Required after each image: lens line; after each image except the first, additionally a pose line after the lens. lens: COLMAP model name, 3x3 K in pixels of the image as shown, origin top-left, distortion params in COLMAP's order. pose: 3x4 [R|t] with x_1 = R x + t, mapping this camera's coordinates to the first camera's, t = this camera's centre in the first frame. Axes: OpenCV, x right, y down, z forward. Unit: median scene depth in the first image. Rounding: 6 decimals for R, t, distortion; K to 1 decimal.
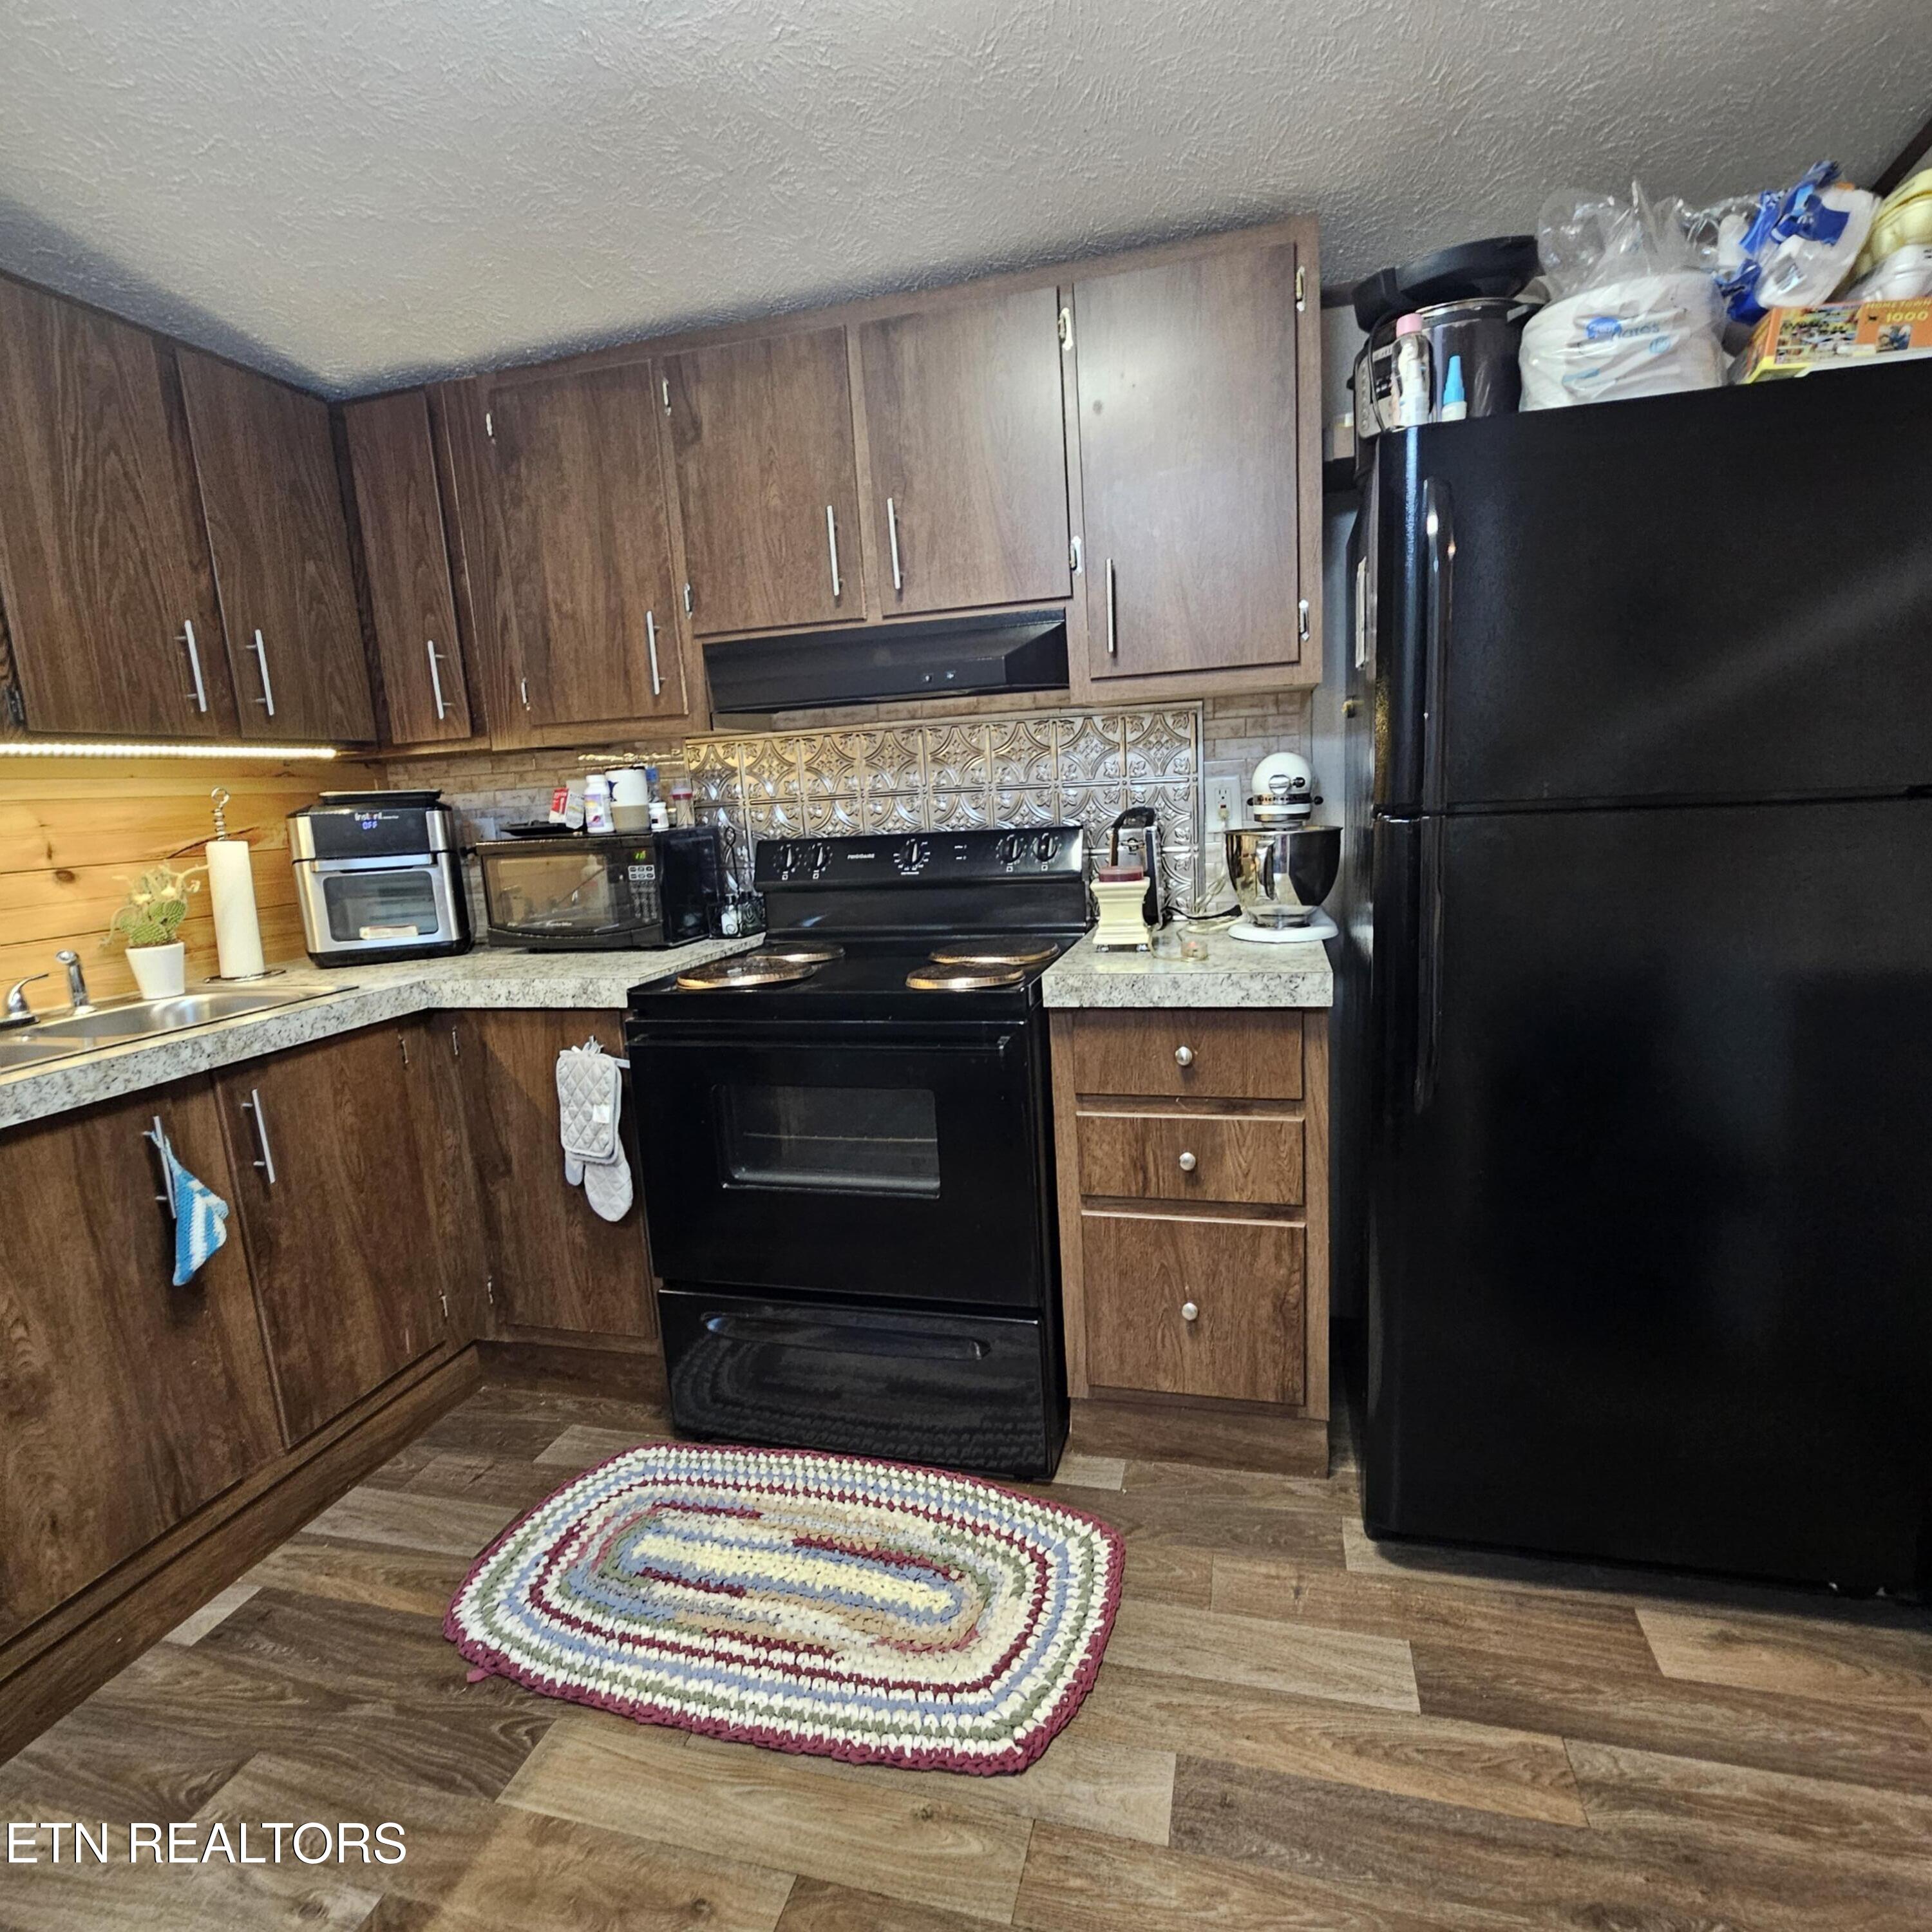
lens RADIAL K [[1065.6, 0, 973.9], [0, 1065.6, 960.6], [0, 0, 1]] dist [-0.002979, 0.001097]
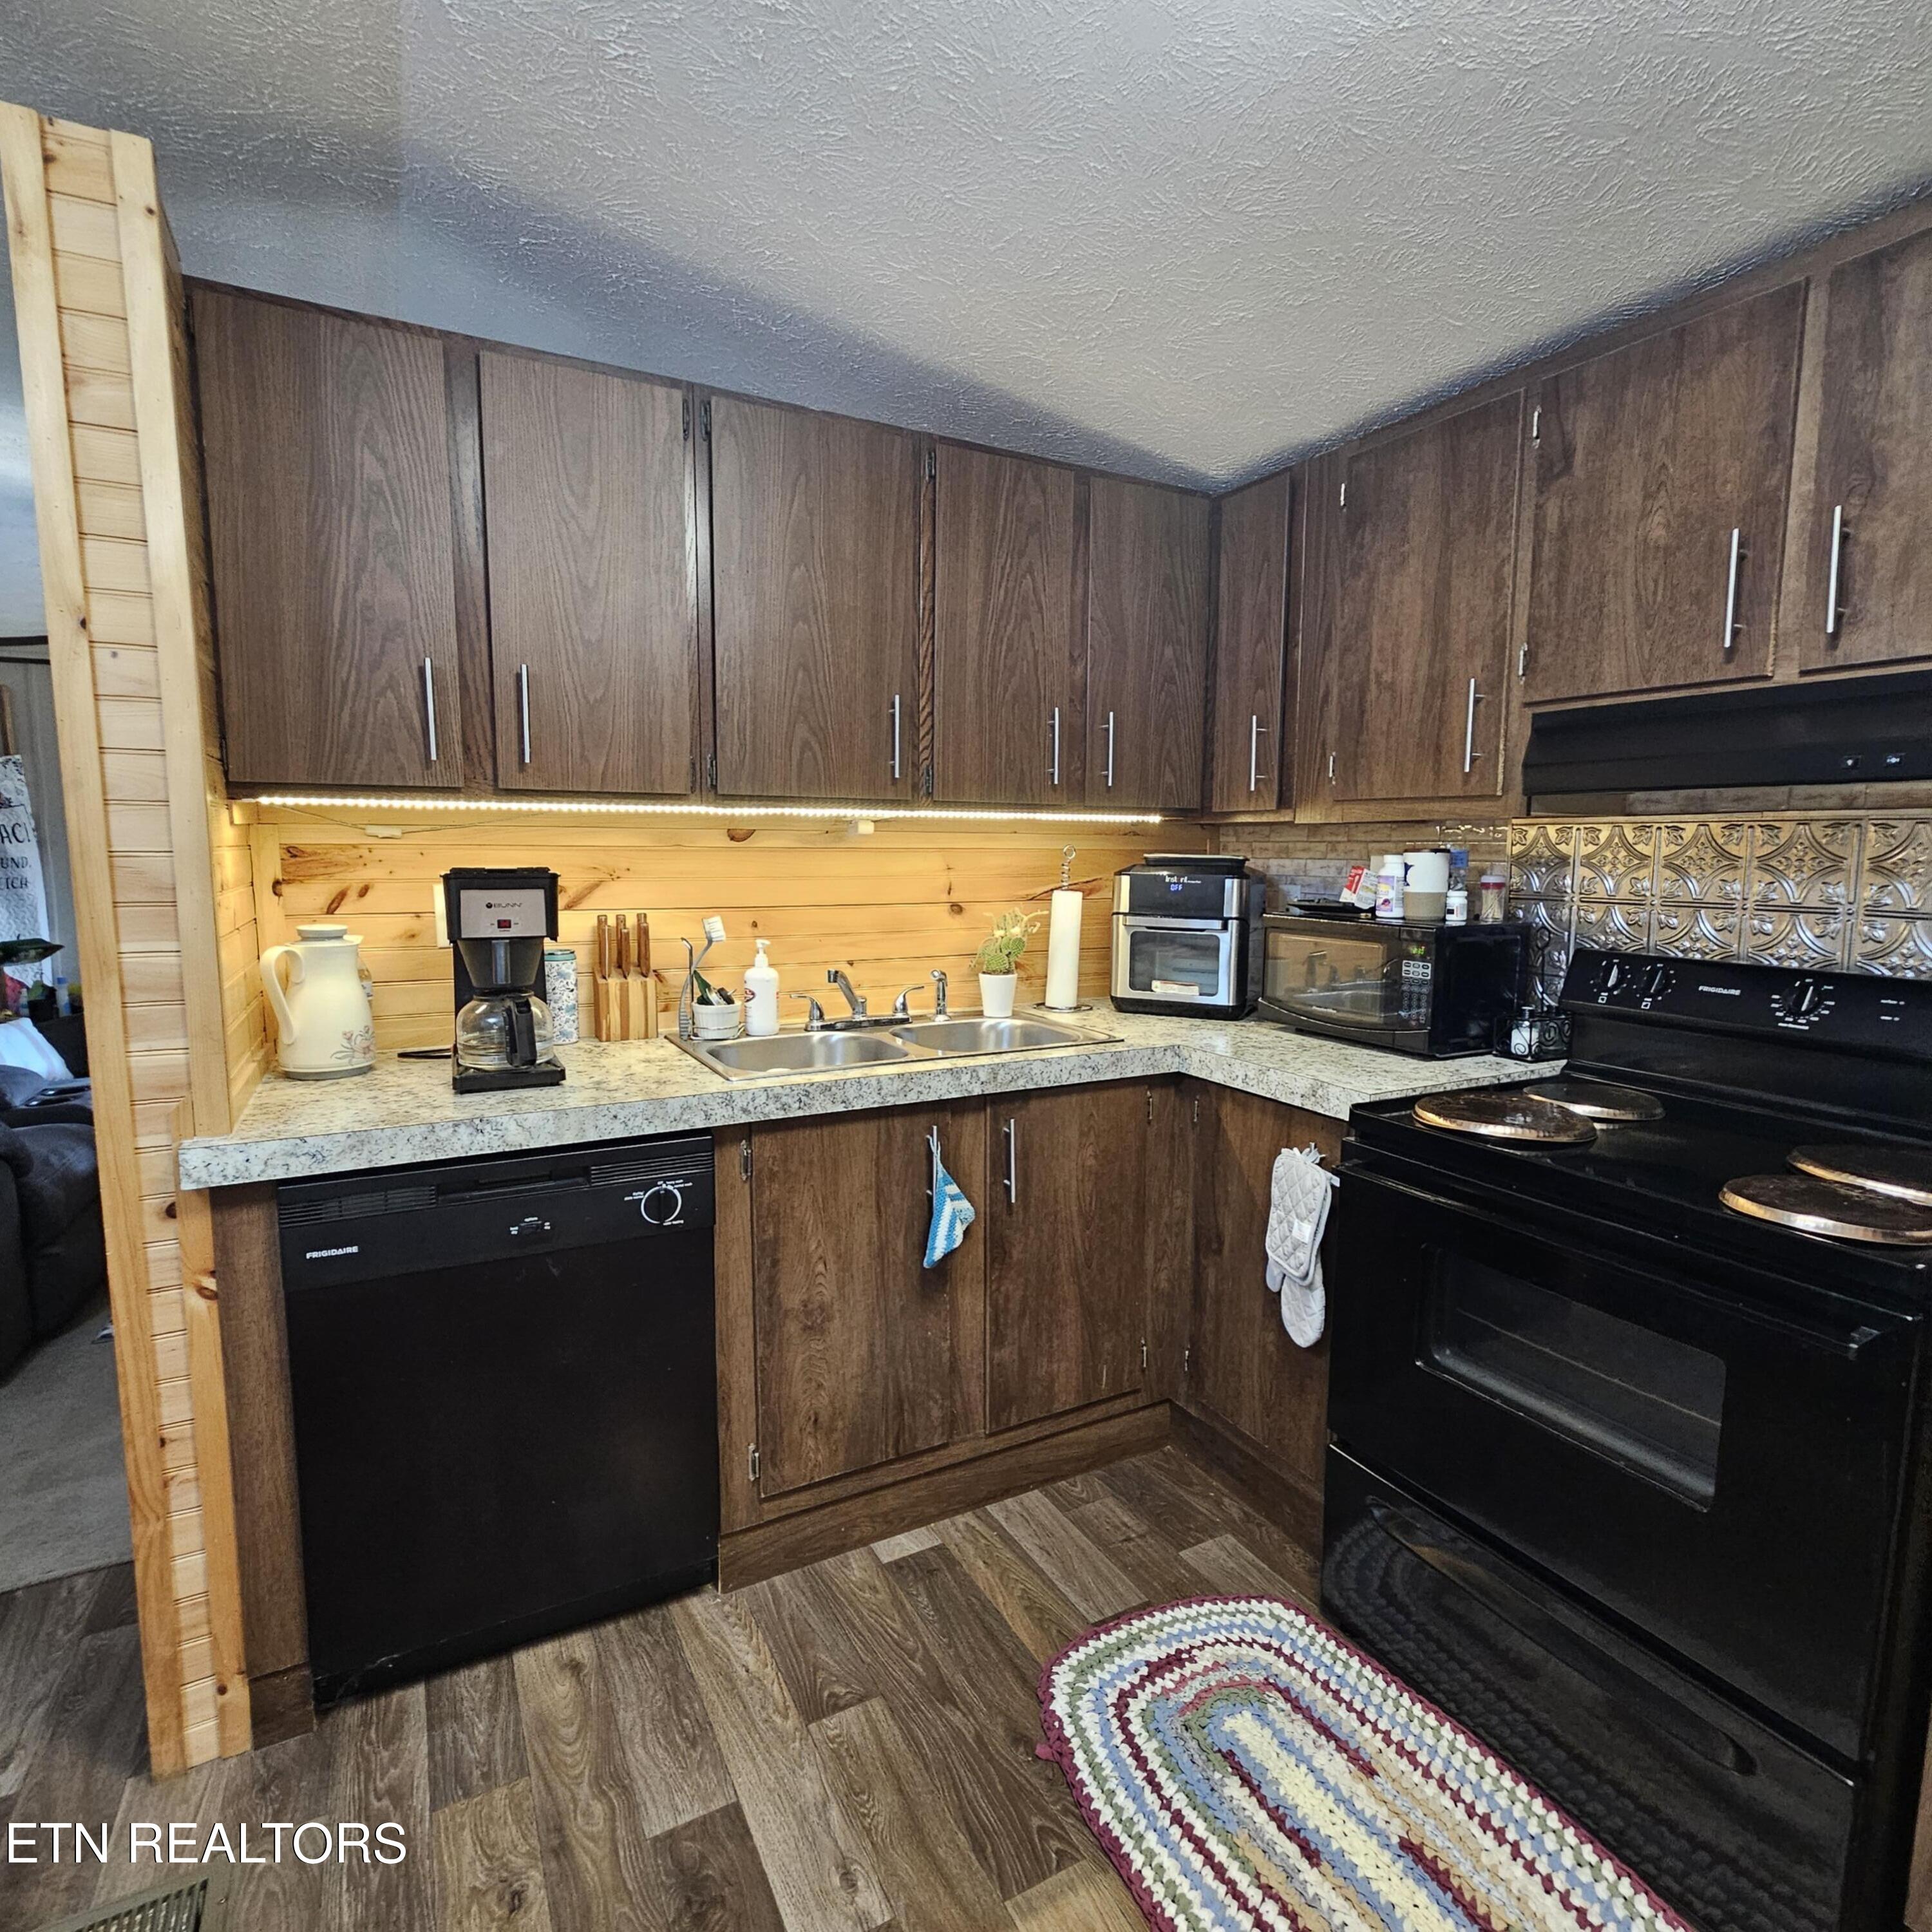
lens RADIAL K [[1056.3, 0, 966.0], [0, 1056.3, 966.0], [0, 0, 1]] dist [-0.003340, -0.000399]
pose [[0.688217, 0.144745, -0.710919, 0.061383], [-0.165860, 0.985336, 0.040053, -0.065636], [0.706292, 0.090348, 0.702132, 0.129410]]
